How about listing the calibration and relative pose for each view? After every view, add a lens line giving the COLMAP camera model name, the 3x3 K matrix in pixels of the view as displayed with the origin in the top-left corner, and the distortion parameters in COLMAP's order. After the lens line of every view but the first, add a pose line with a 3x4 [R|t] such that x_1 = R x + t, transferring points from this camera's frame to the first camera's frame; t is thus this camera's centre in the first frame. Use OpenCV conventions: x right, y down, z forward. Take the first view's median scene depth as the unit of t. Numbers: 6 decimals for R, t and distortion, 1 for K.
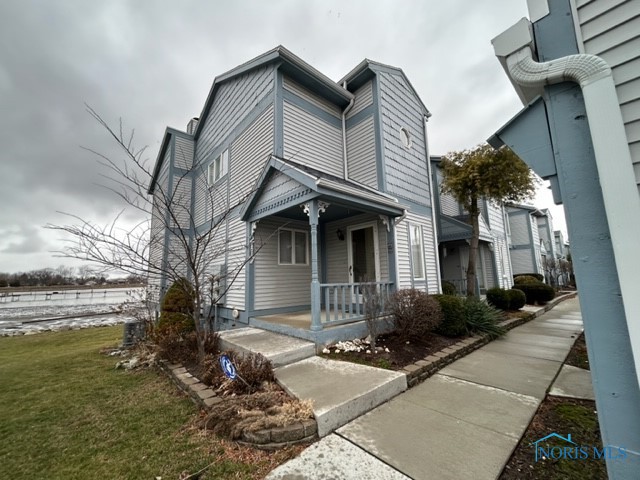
lens RADIAL K [[260.5, 0, 321.7], [0, 260.5, 239.7], [0, 0, 1]] dist [0.002160, 0.000489]
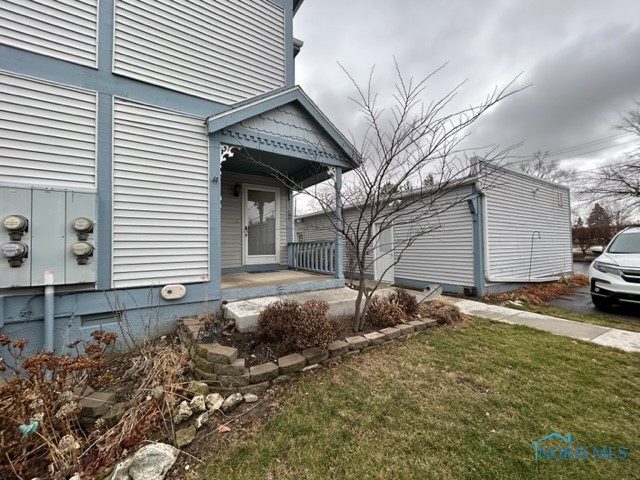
lens RADIAL K [[260.5, 0, 317.2], [0, 260.5, 239.9], [0, 0, 1]] dist [0.002160, 0.000489]
pose [[0.159102, 0.043265, 0.986314, -0.867868], [-0.143328, 0.989467, -0.020283, 0.147037], [-0.976803, -0.138139, 0.163627, 0.653357]]
